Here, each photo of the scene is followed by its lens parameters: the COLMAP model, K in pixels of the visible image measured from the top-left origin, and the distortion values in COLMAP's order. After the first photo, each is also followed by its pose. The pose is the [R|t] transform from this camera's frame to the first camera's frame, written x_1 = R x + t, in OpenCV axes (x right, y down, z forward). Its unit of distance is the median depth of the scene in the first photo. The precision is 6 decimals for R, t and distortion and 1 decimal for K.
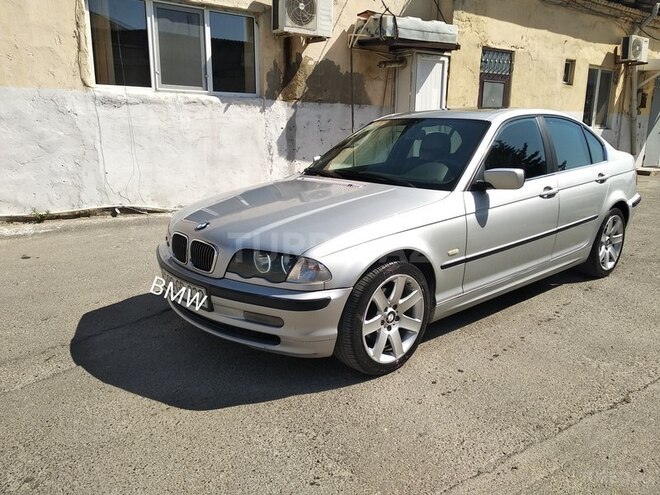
lens RADIAL K [[510.0, 0, 333.7], [0, 510.0, 250.4], [0, 0, 1]] dist [0.044162, -0.055733]
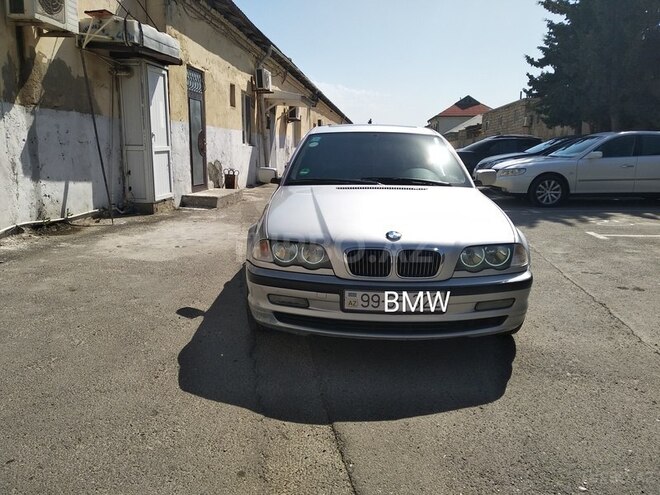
lens RADIAL K [[510.0, 0, 333.0], [0, 510.0, 247.4], [0, 0, 1]] dist [0.044162, -0.055733]
pose [[0.674877, -0.139844, 0.724558, -0.365518], [0.168122, 0.985195, 0.033555, -0.026873], [-0.718524, 0.099169, 0.688396, 0.145242]]
